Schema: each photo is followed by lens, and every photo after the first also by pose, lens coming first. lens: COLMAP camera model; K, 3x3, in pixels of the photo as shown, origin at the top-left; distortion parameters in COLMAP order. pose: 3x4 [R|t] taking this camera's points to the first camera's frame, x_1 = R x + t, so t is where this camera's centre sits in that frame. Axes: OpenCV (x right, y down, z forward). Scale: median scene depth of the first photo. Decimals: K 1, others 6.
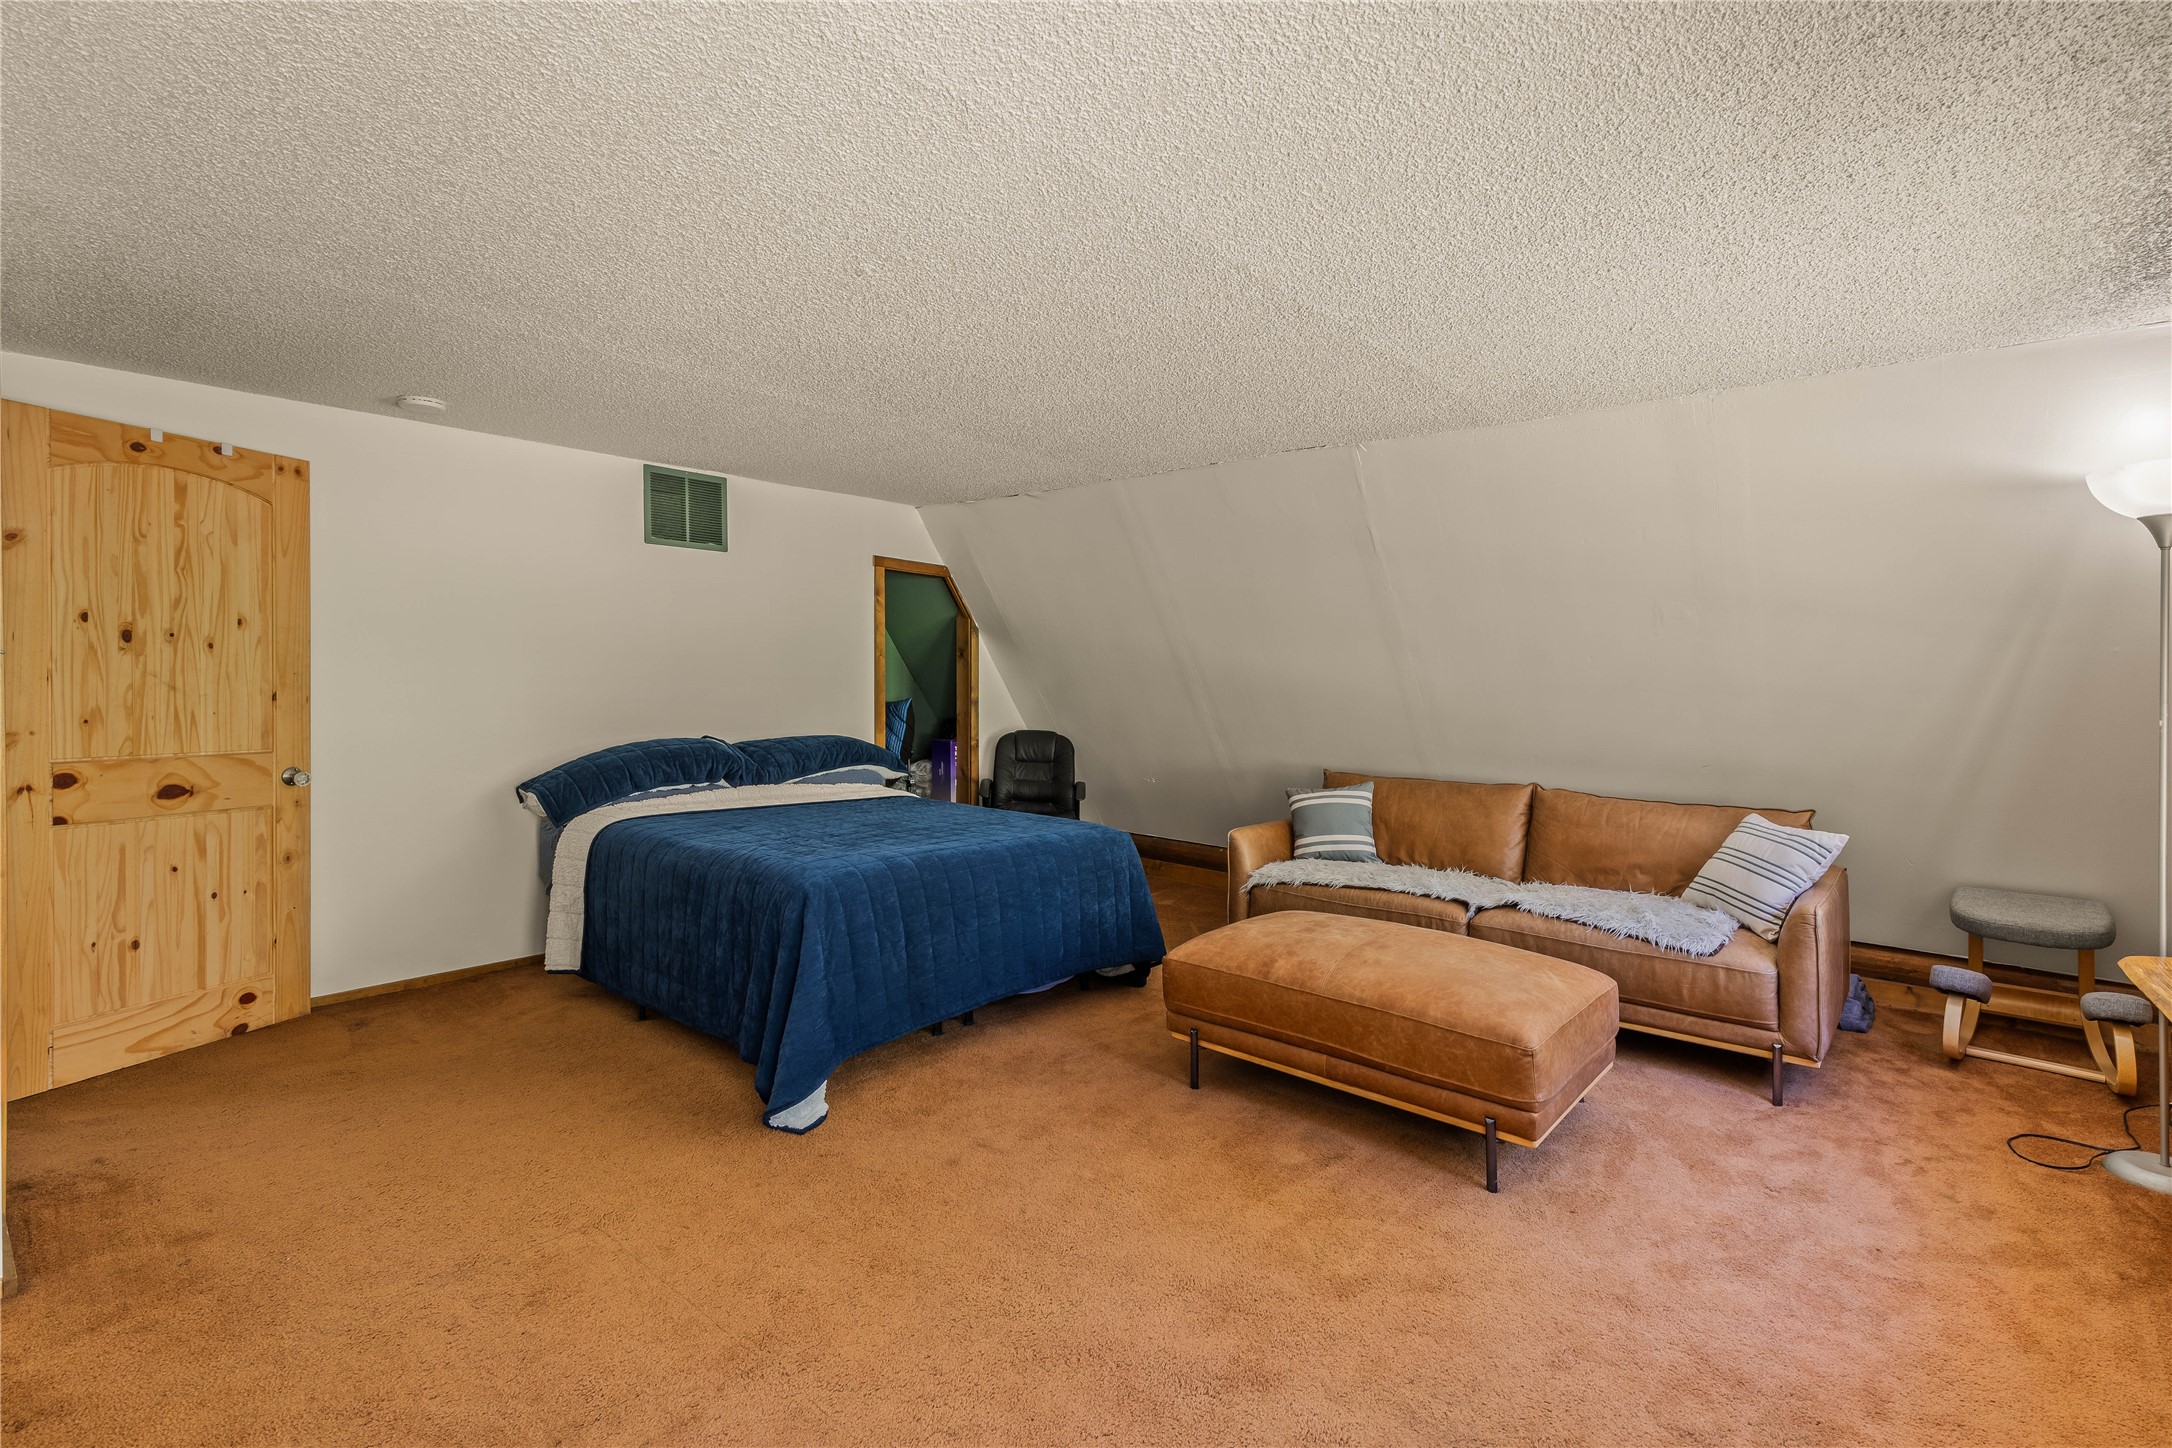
lens RADIAL K [[995.9, 0, 1104.8], [0, 995.9, 693.1], [0, 0, 1]] dist [0.002293, 0.000869]
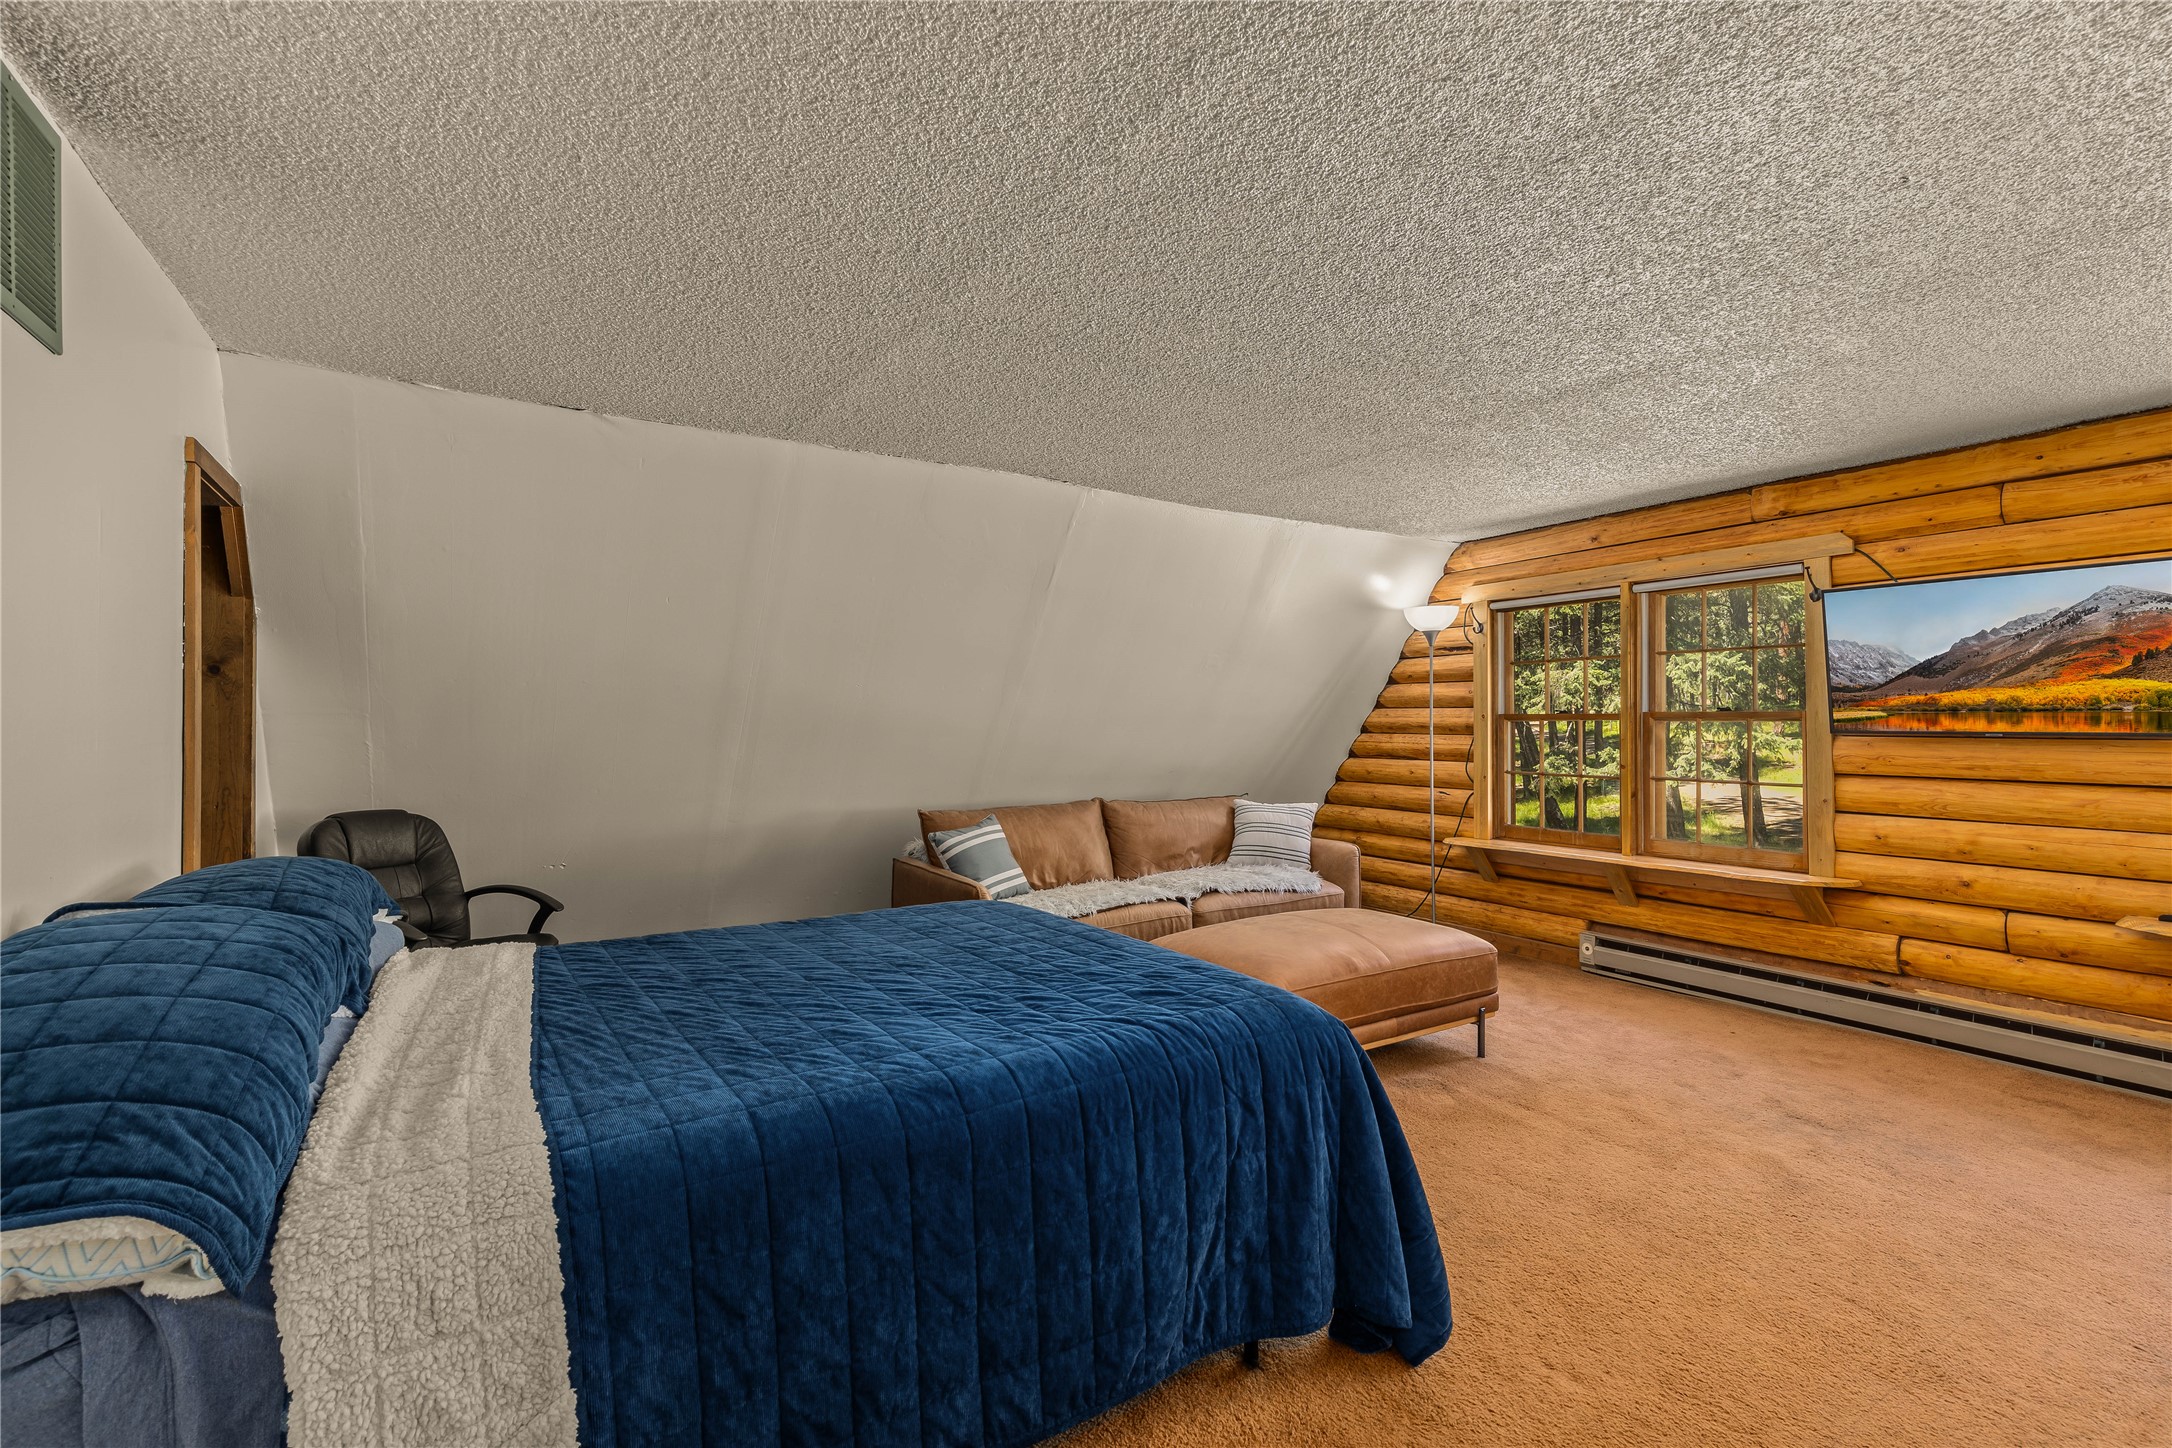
lens RADIAL K [[995.9, 0, 1104.8], [0, 995.9, 693.1], [0, 0, 1]] dist [0.002293, 0.000869]
pose [[0.289956, 0.005376, 0.957025, -0.763596], [0.020734, 0.999714, -0.011898, -0.021003], [-0.956815, 0.023293, 0.289762, 0.705218]]
